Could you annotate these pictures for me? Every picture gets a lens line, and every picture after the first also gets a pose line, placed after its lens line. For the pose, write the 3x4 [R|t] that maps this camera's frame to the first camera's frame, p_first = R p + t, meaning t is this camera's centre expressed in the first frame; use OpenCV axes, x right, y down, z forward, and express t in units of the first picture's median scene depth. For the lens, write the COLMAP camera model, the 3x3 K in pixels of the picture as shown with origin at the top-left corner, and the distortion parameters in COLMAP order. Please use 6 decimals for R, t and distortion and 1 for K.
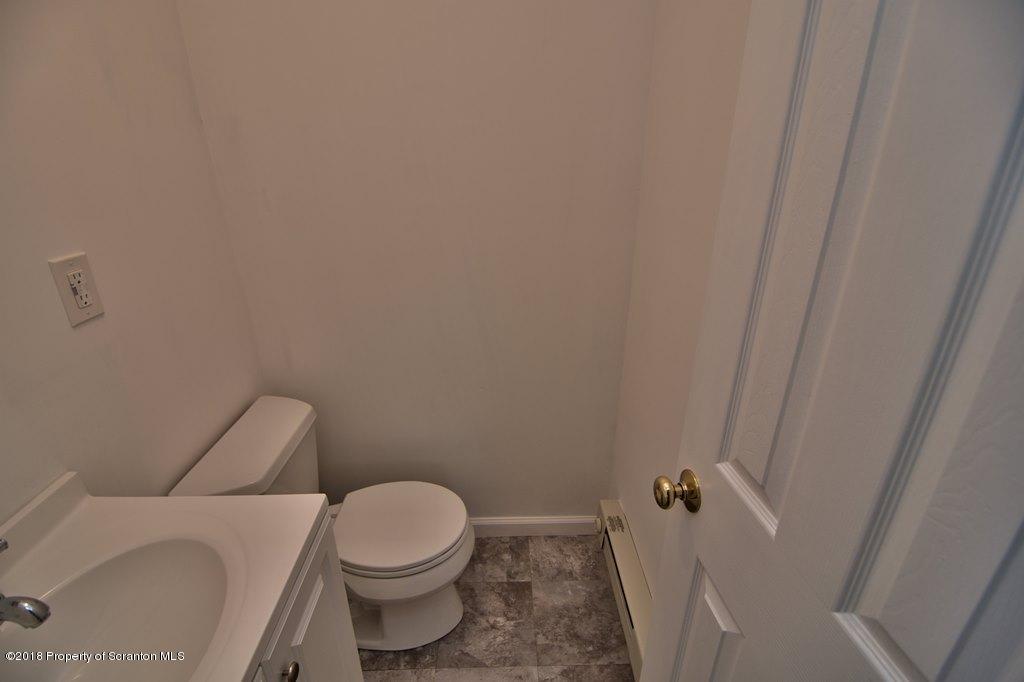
lens RADIAL K [[487.6, 0, 498.2], [0, 487.6, 342.6], [0, 0, 1]] dist [-0.008324, -0.009635]
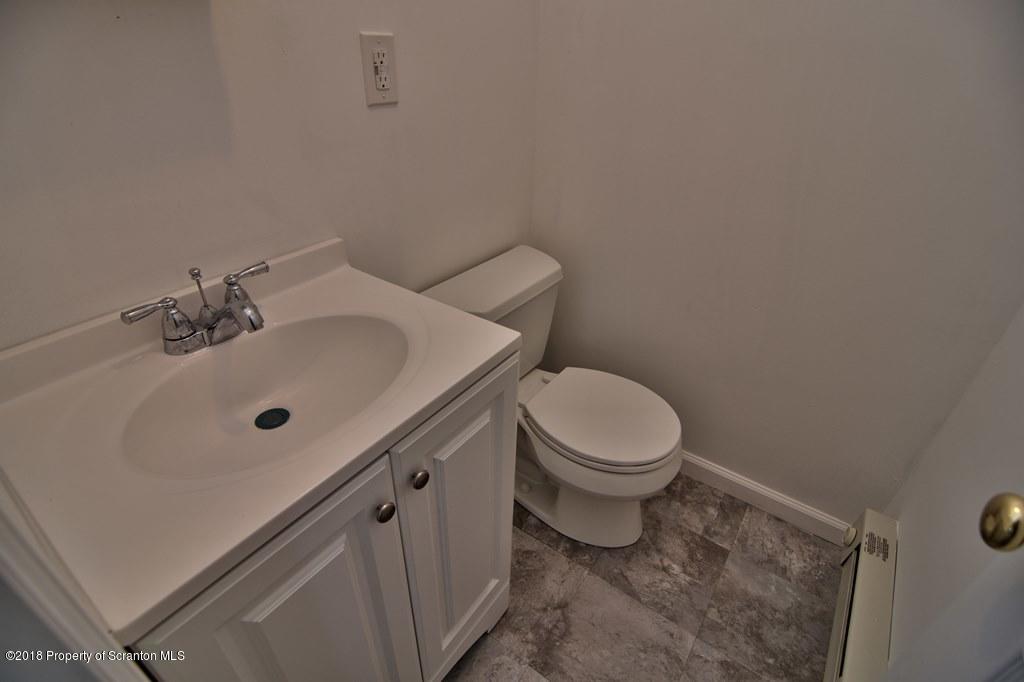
lens RADIAL K [[487.6, 0, 510.3], [0, 487.6, 340.1], [0, 0, 1]] dist [-0.008324, -0.009635]
pose [[0.806886, 0.349653, -0.476107, 0.038151], [-0.269296, 0.935104, 0.230350, 0.073031], [0.525752, -0.057652, 0.848682, 0.136596]]
